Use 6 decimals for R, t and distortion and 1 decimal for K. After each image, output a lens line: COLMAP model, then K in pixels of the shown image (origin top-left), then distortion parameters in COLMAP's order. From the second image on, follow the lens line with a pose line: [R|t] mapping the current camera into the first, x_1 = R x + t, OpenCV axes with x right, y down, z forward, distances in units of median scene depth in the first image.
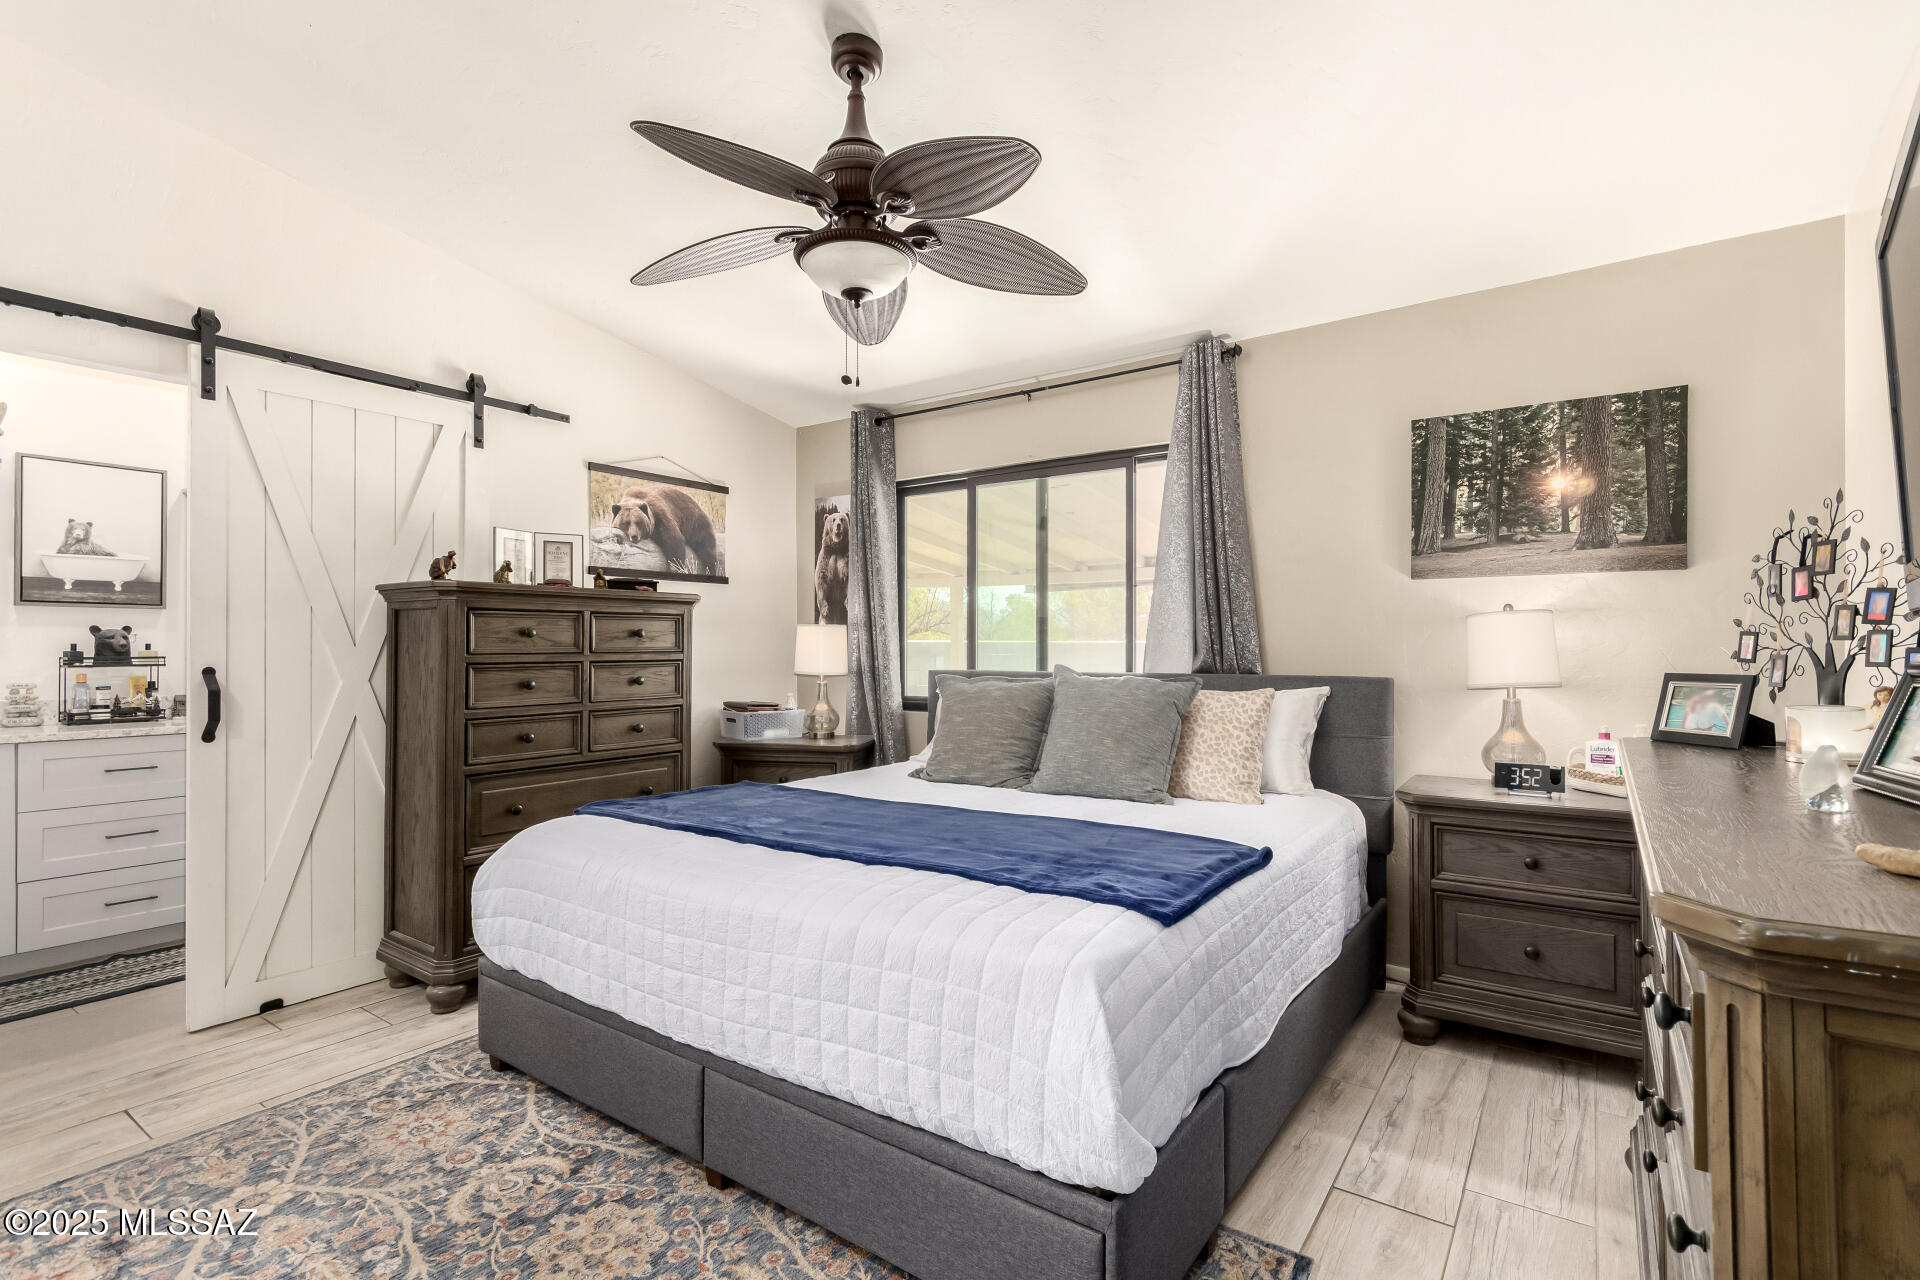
lens RADIAL K [[900.7, 0, 964.7], [0, 900.7, 650.2], [0, 0, 1]] dist [0.003605, 0.002570]
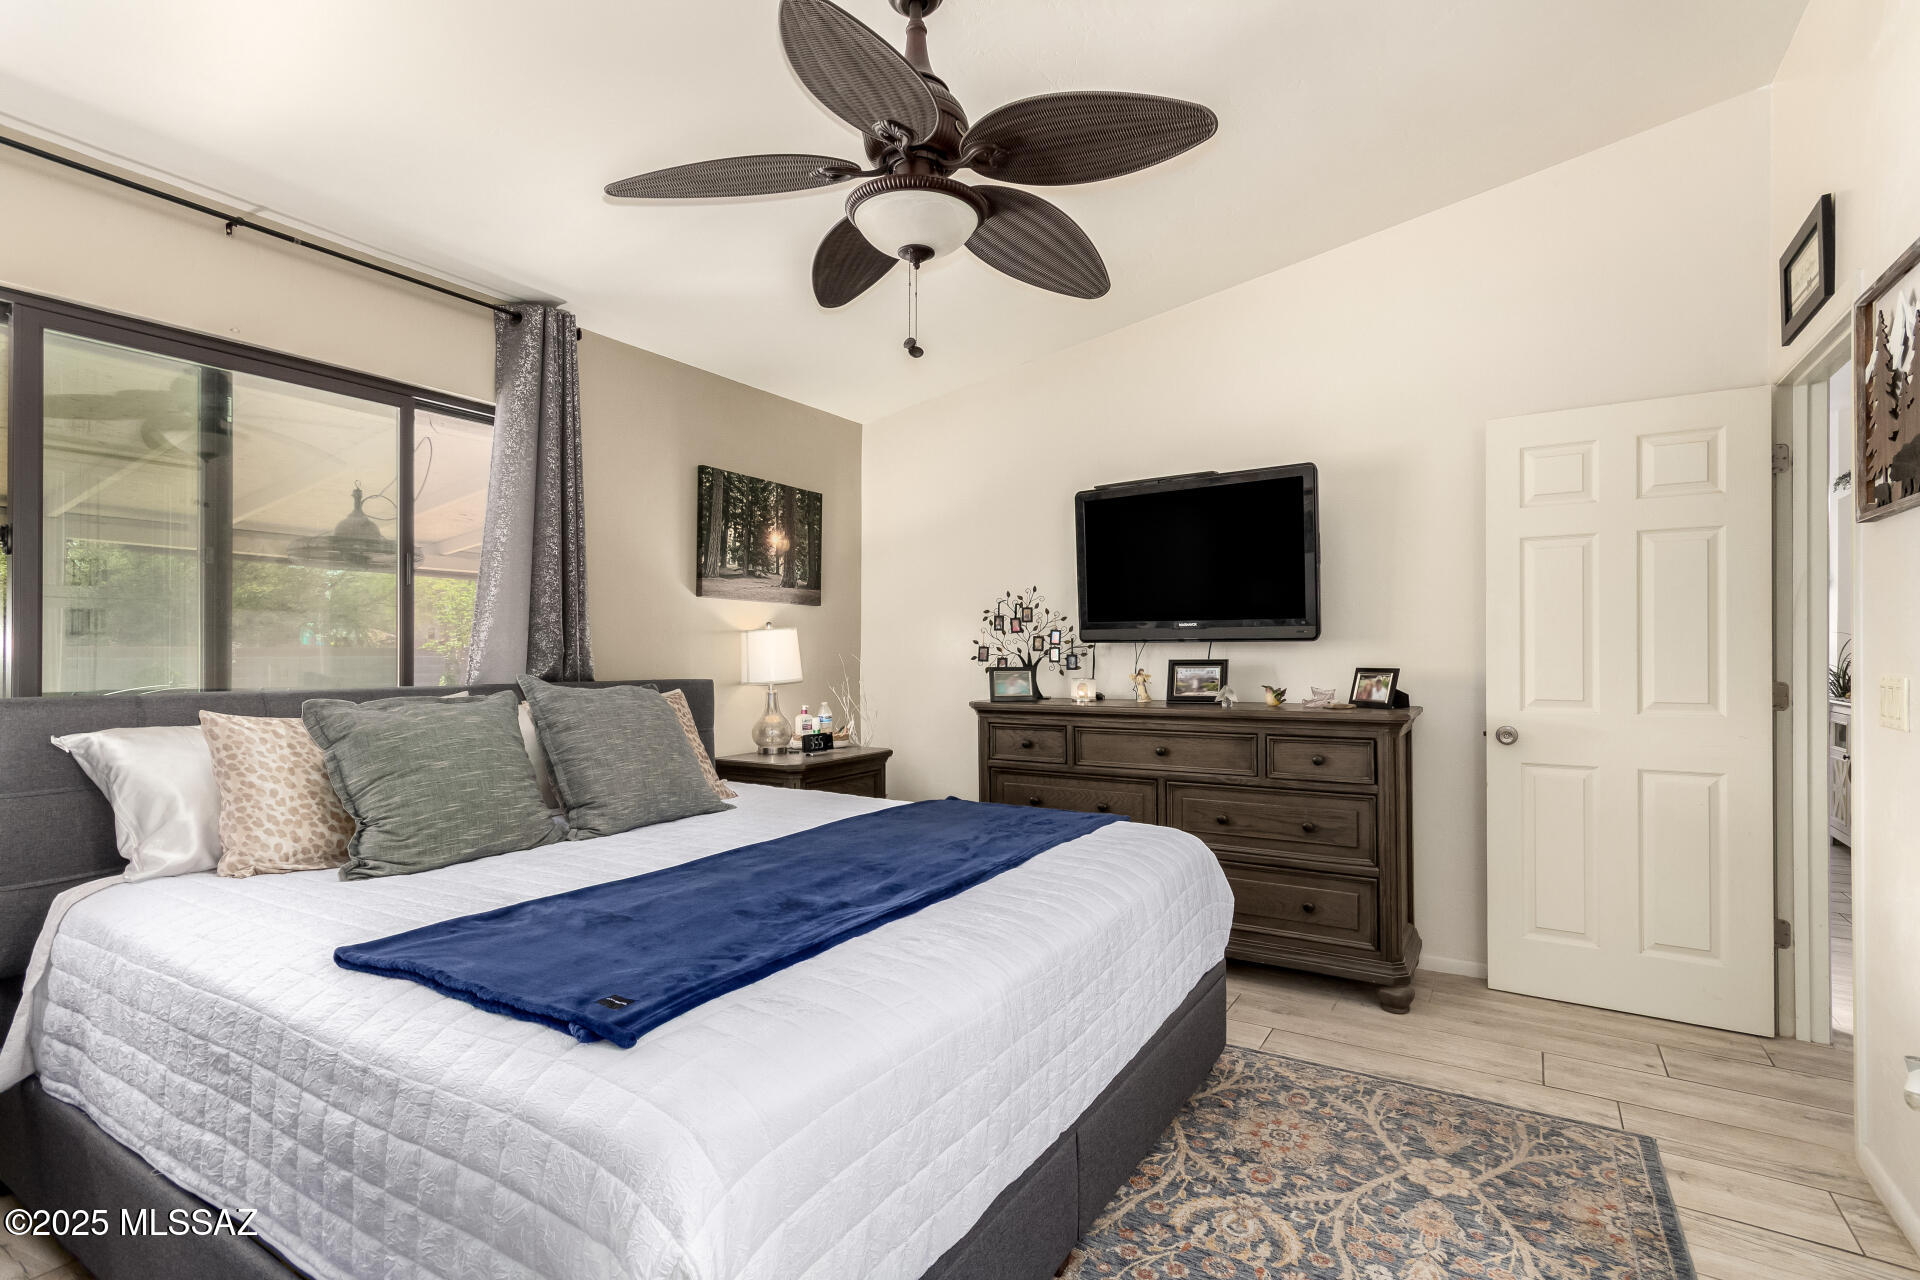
lens RADIAL K [[900.7, 0, 965.7], [0, 900.7, 651.6], [0, 0, 1]] dist [0.003605, 0.002570]
pose [[-0.065358, 0.004266, 0.997853, -0.779766], [0.001188, 0.999990, -0.004197, -0.000373], [-0.997861, 0.000911, -0.065363, 0.782935]]
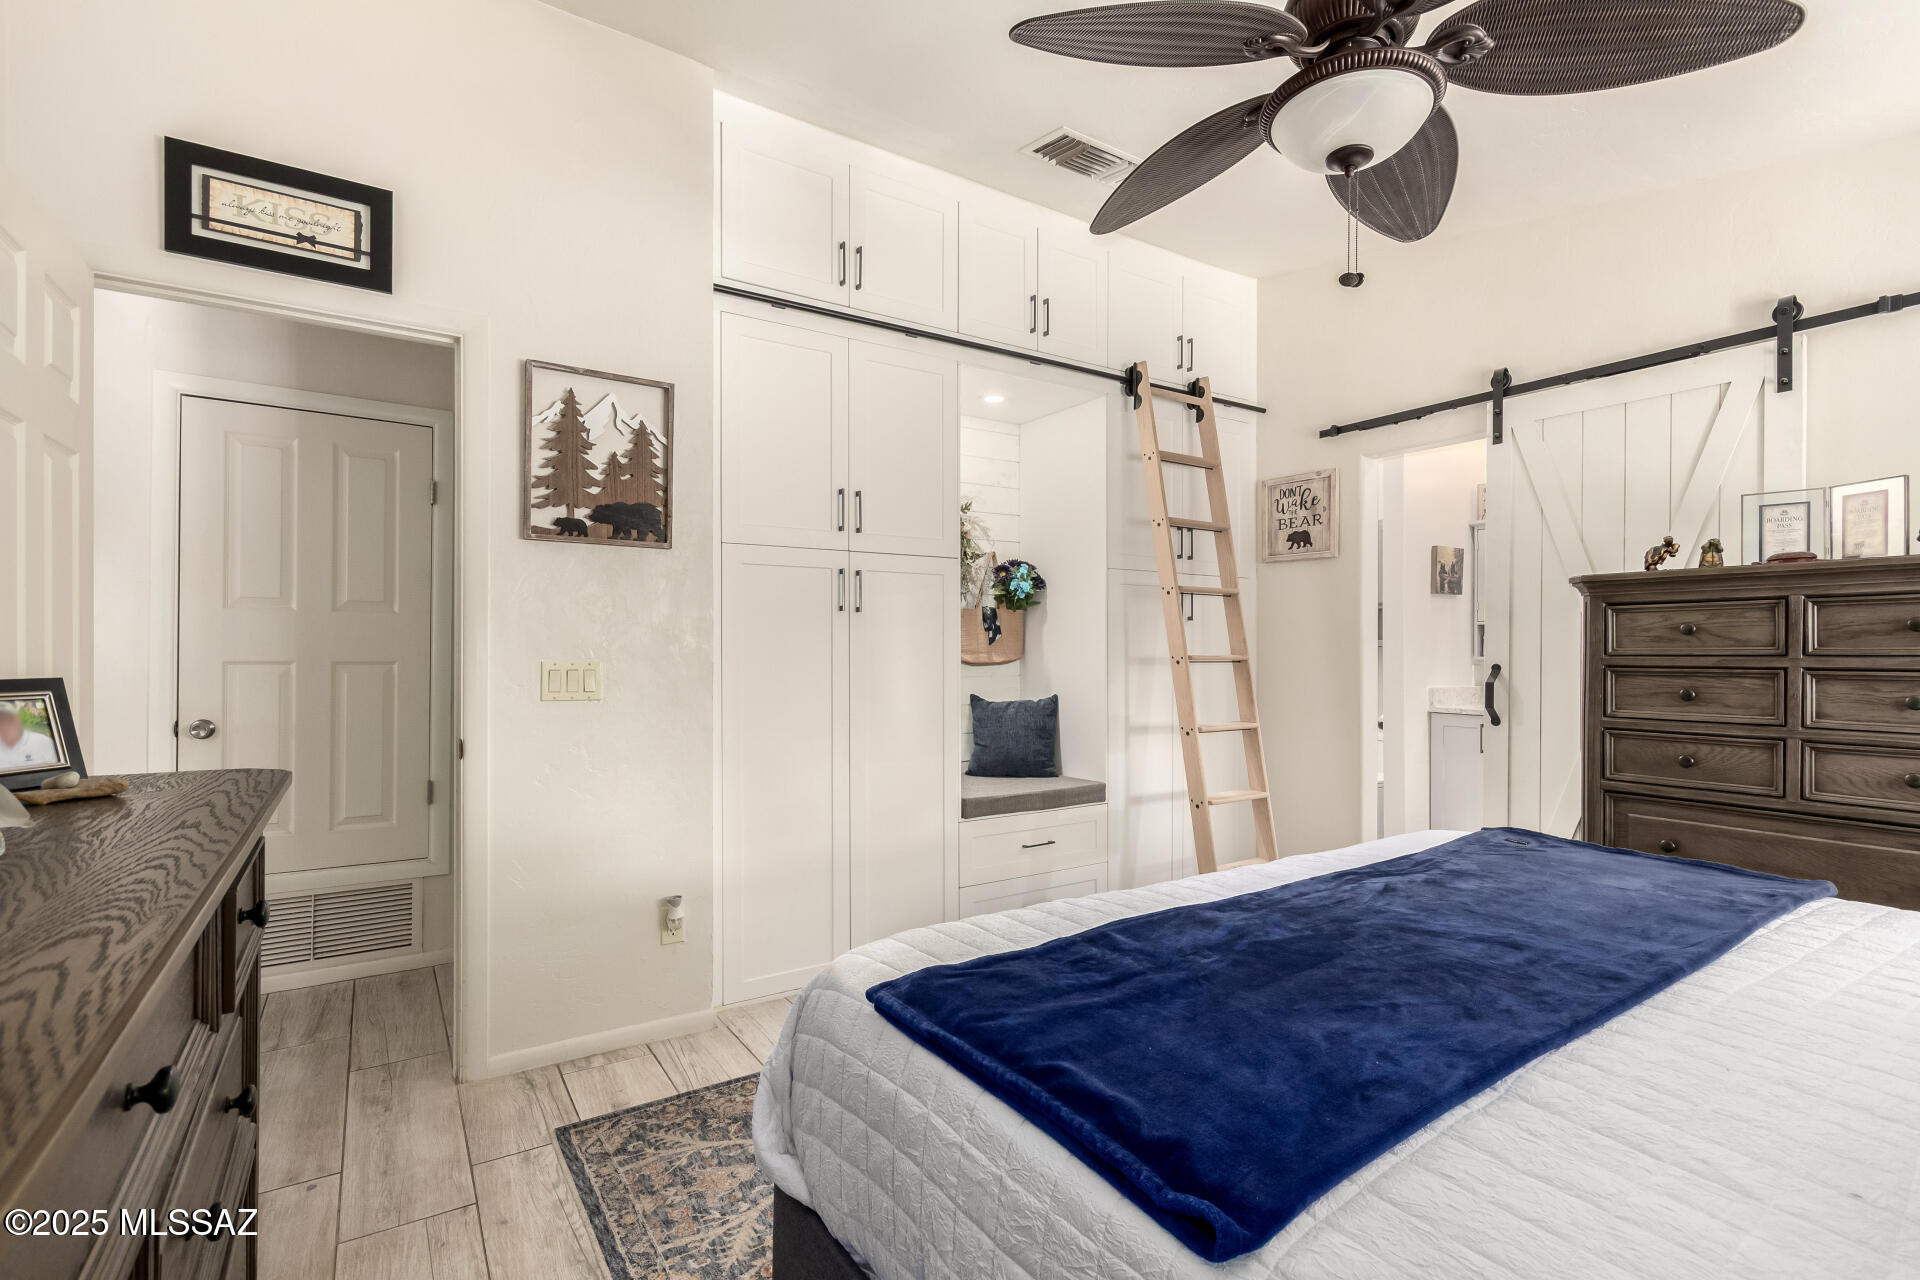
lens RADIAL K [[900.7, 0, 964.9], [0, 900.7, 643.3], [0, 0, 1]] dist [0.003605, 0.002570]
pose [[-0.364467, -0.004058, -0.931207, 0.543955], [-0.000474, 0.999991, -0.004172, -0.004085], [0.931216, -0.001079, -0.364466, 0.760826]]
